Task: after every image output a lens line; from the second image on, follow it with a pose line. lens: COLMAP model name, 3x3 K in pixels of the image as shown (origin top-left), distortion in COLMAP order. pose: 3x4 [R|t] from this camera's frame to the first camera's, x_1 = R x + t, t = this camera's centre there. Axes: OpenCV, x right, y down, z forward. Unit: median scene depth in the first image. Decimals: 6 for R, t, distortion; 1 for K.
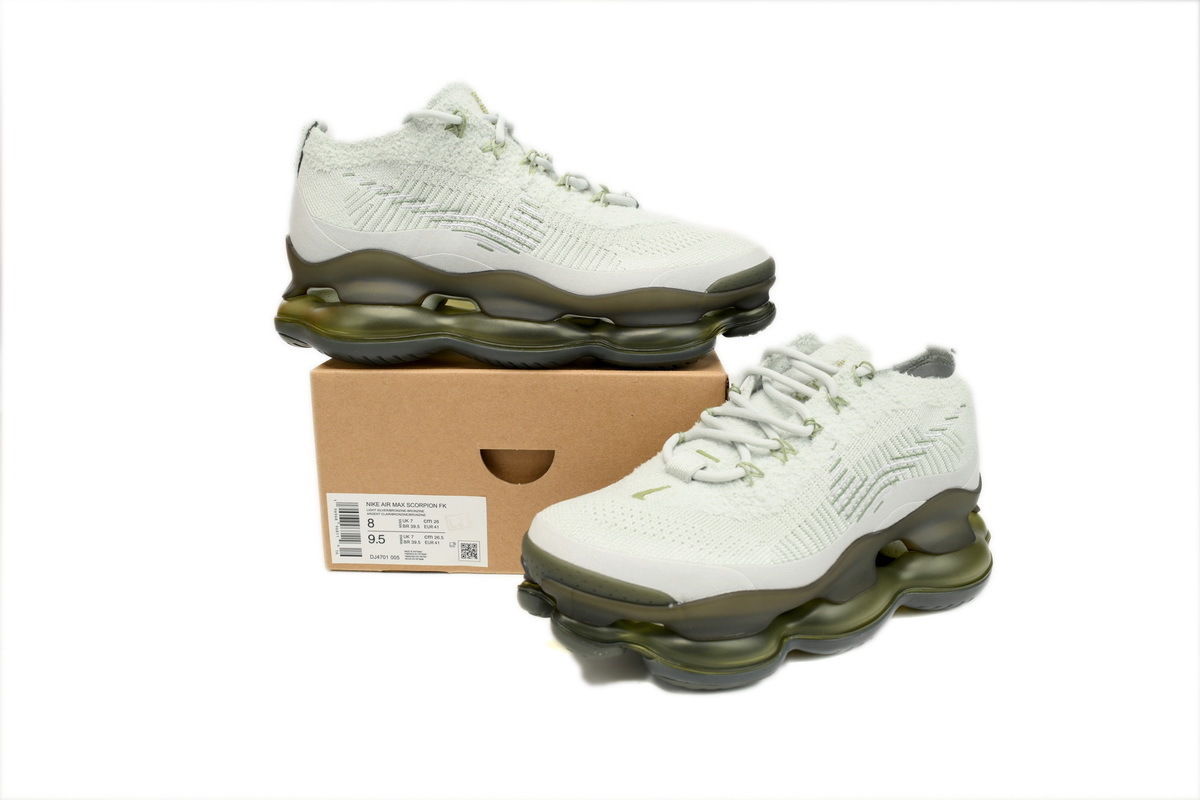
lens RADIAL K [[904.0, 0, 600.0], [0, 904.0, 400.0], [0, 0, 1]] dist [0.004942, 0.000214]
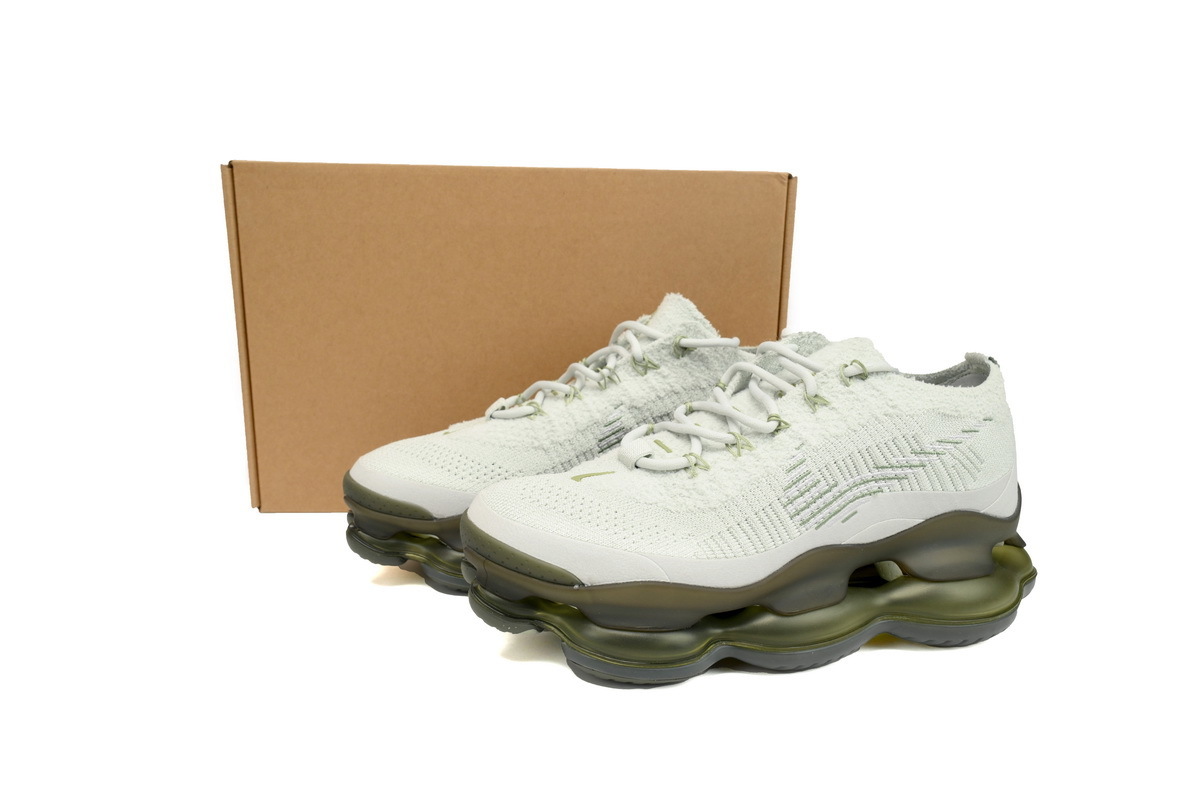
lens RADIAL K [[904.0, 0, 600.0], [0, 904.0, 400.0], [0, 0, 1]] dist [0.004942, 0.000214]
pose [[0.953728, 0.056879, -0.295241, 0.334944], [-0.070413, 0.996890, -0.035403, 0.051328], [0.292309, 0.054553, 0.954767, 0.052233]]
